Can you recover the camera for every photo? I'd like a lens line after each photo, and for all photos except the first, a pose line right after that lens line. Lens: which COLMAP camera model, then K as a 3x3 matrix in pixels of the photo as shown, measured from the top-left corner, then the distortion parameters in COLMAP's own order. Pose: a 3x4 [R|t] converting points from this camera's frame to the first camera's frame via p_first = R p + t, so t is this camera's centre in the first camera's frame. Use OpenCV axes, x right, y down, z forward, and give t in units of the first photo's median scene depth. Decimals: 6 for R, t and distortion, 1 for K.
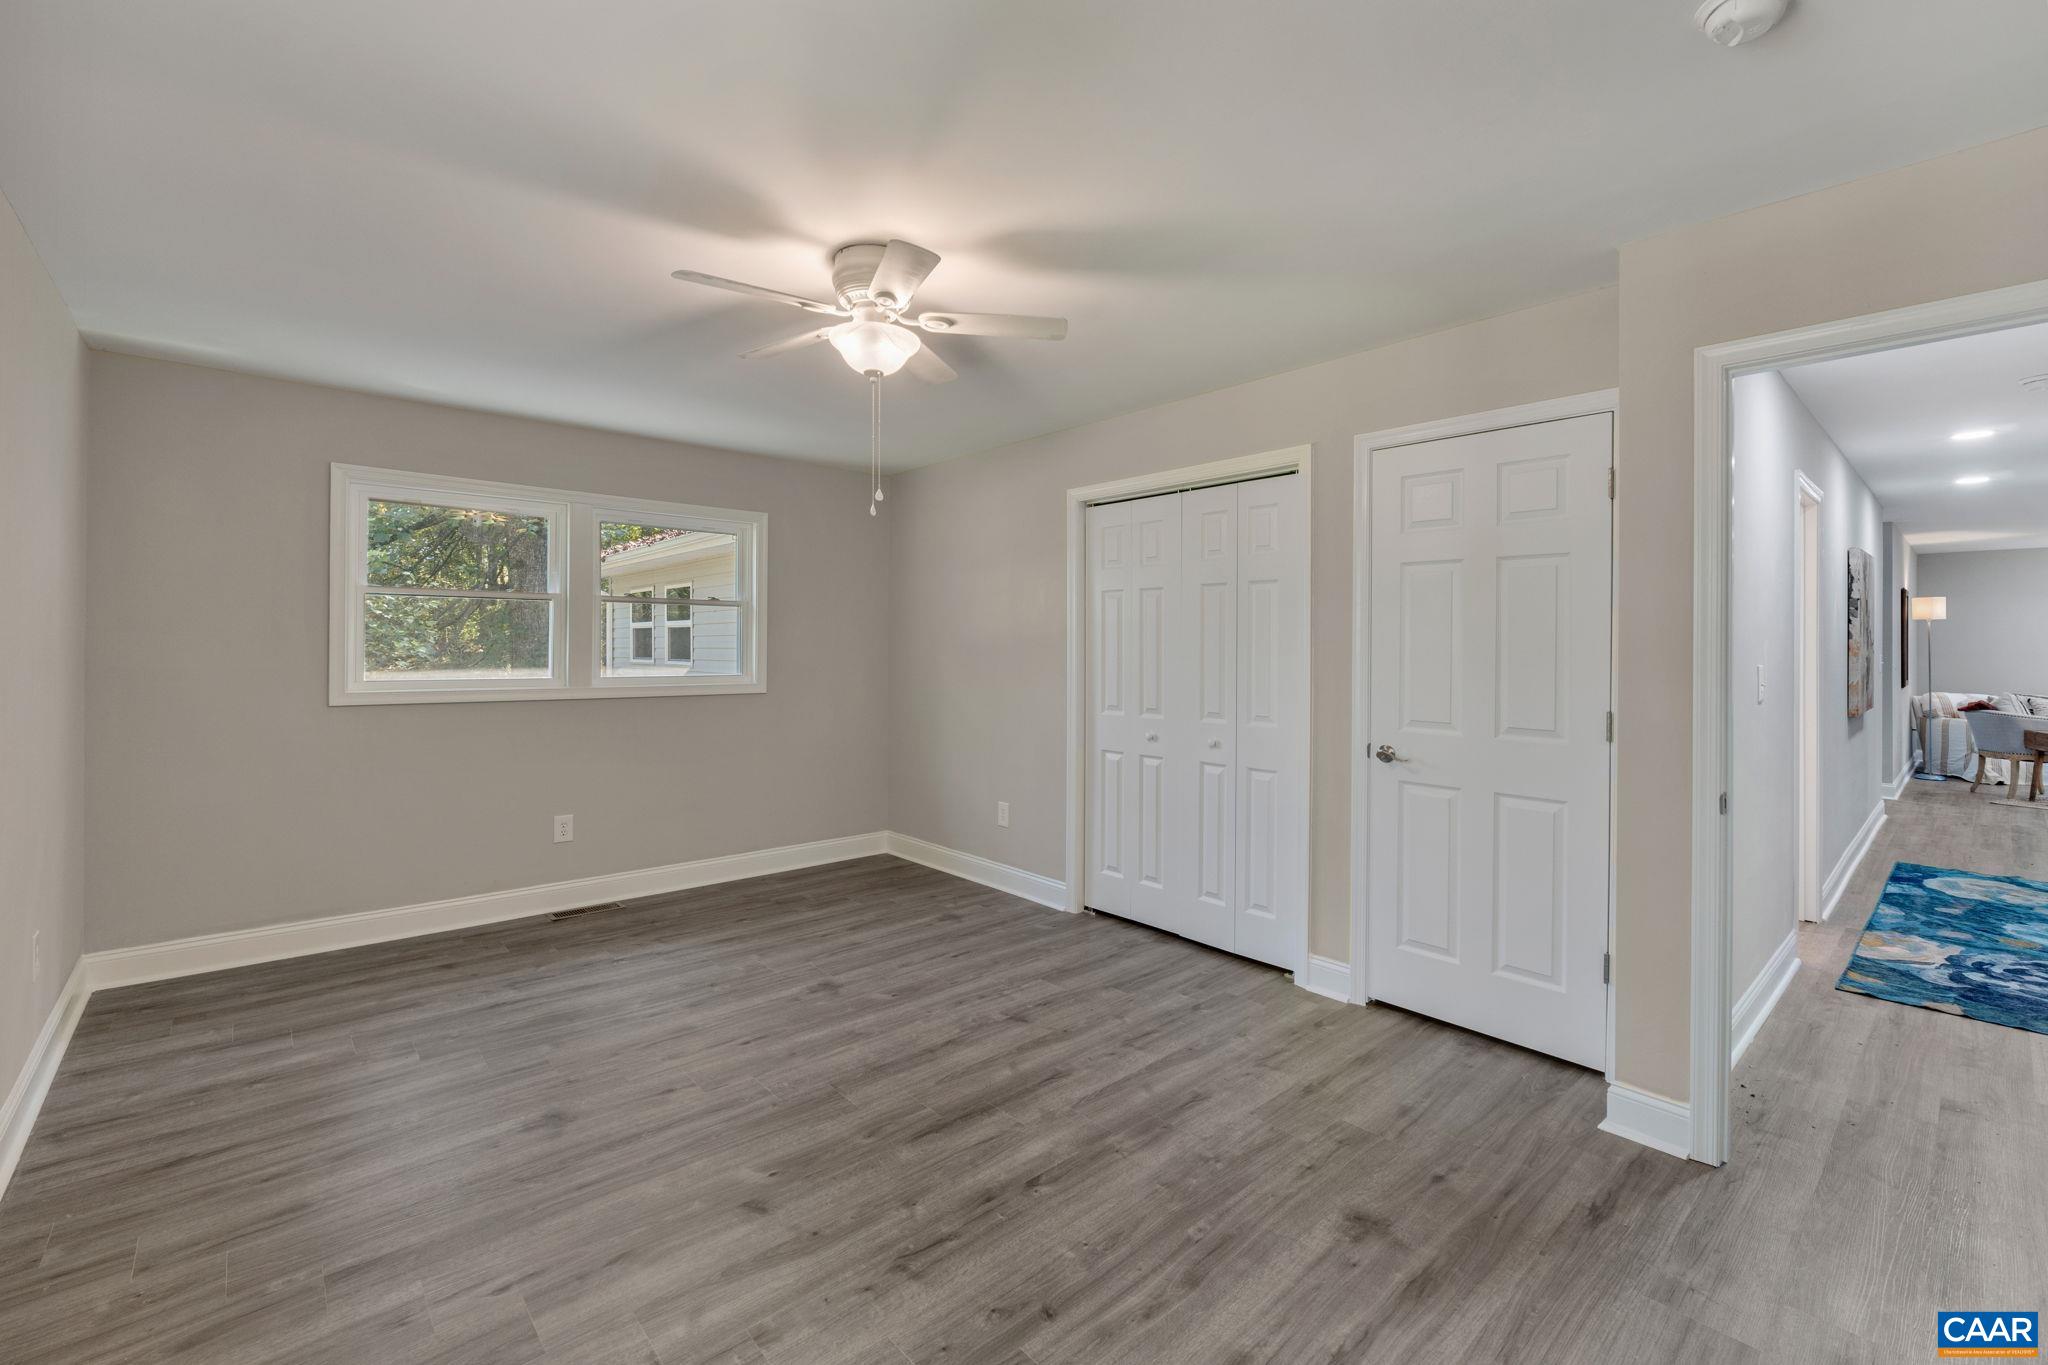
lens RADIAL K [[871.4, 0, 1014.6], [0, 871.4, 644.3], [0, 0, 1]] dist [-0.007904, -0.000427]
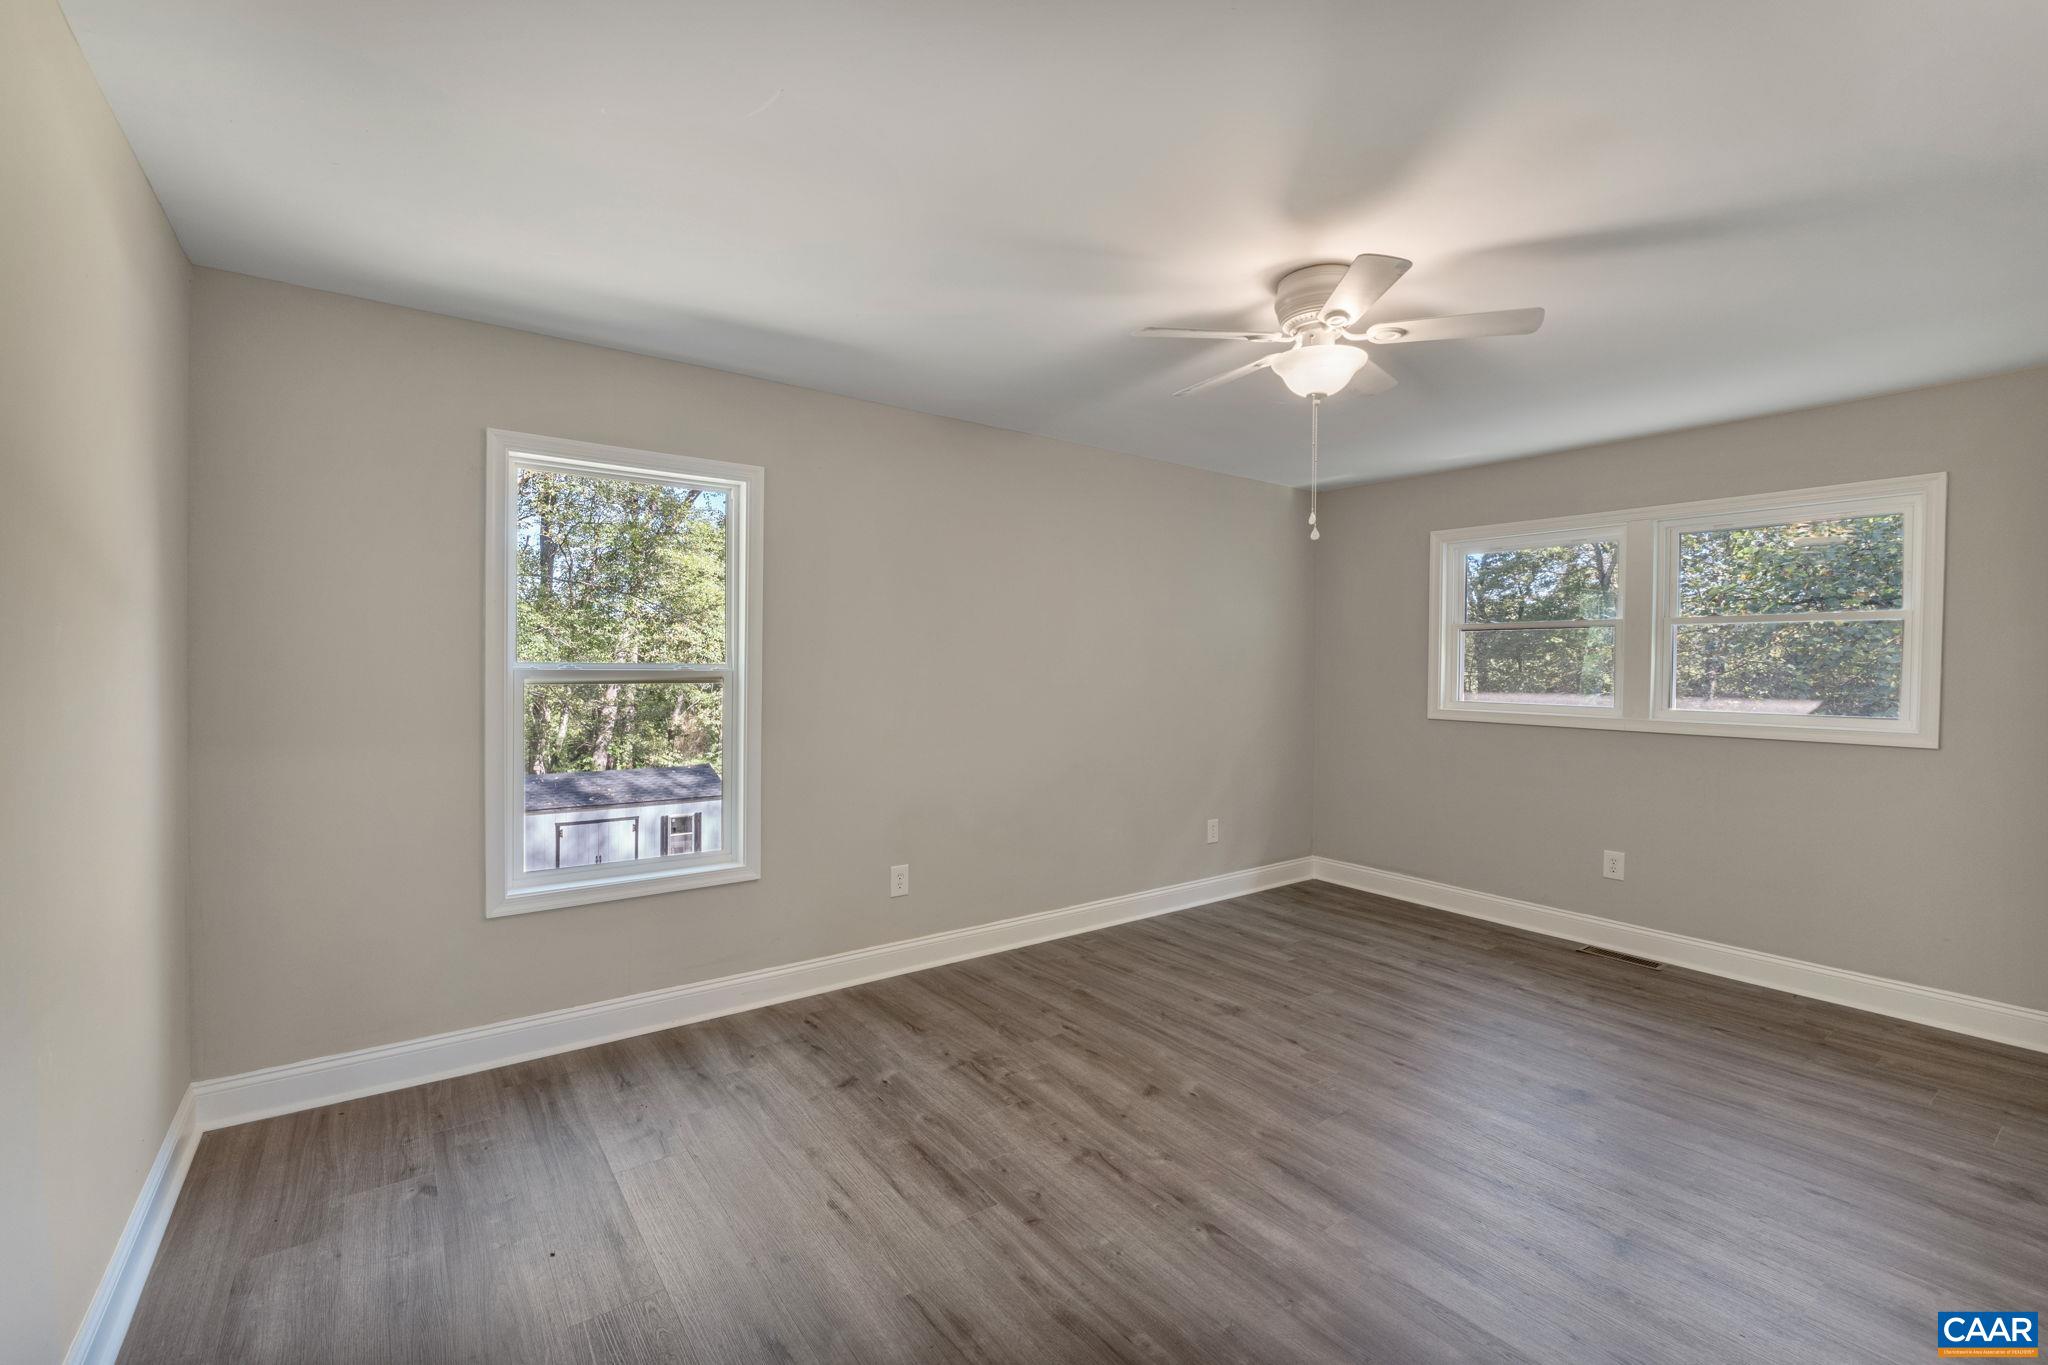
lens RADIAL K [[871.4, 0, 1014.6], [0, 871.4, 644.3], [0, 0, 1]] dist [-0.007904, -0.000427]
pose [[-0.095976, -0.029990, -0.994932, 0.692377], [-0.009370, 0.999529, -0.029225, 0.004147], [0.995340, 0.006517, -0.096212, 0.595493]]
